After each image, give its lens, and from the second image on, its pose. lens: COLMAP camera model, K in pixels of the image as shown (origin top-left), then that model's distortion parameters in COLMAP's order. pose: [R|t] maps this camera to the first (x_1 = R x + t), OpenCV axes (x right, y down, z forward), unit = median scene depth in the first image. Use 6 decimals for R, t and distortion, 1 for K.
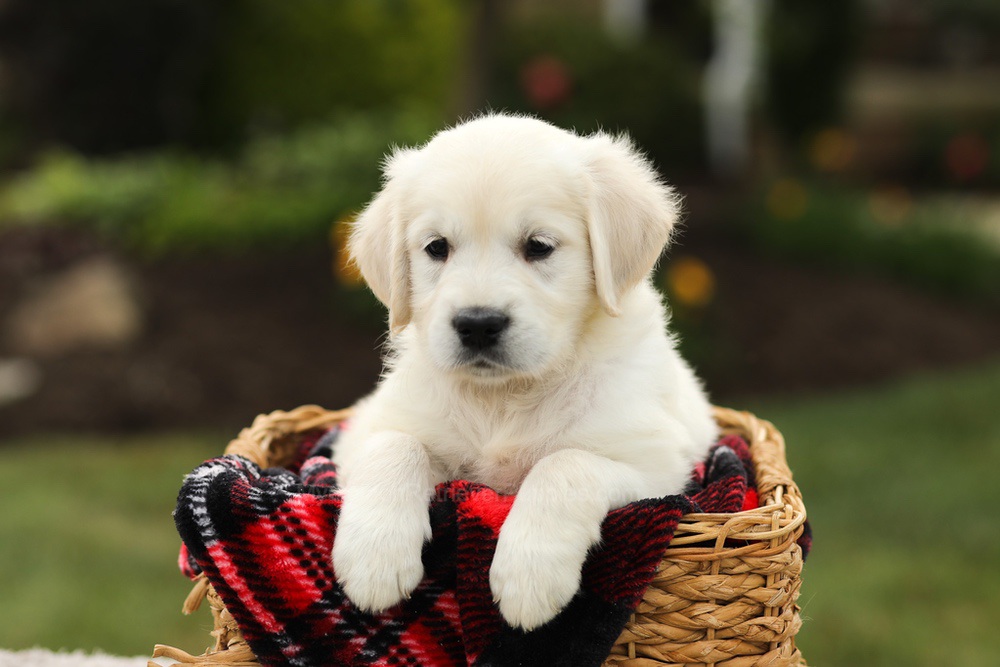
lens RADIAL K [[2953.1, 0, 551.7], [0, 2953.1, 287.1], [0, 0, 1]] dist [0.196421, 0.000000]
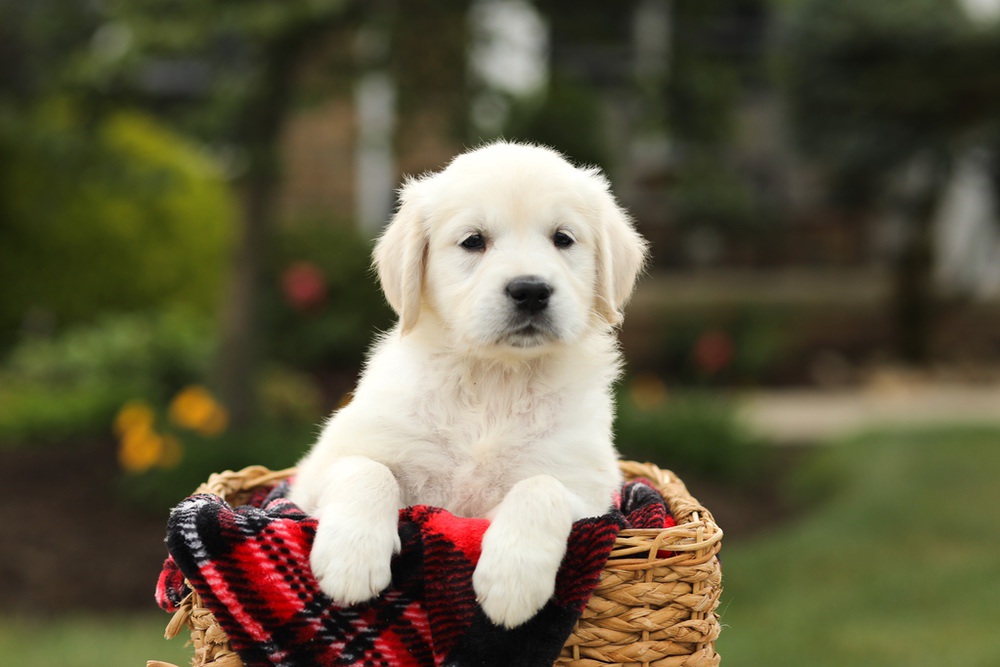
lens RADIAL K [[2953.1, 0, 495.5], [0, 2953.1, 328.8], [0, 0, 1]] dist [0.196421, 0.000000]
pose [[0.996839, -0.015120, 0.077999, -0.090444], [0.020084, 0.997795, -0.063256, 0.070815], [-0.076870, 0.064623, 0.994945, -0.129459]]
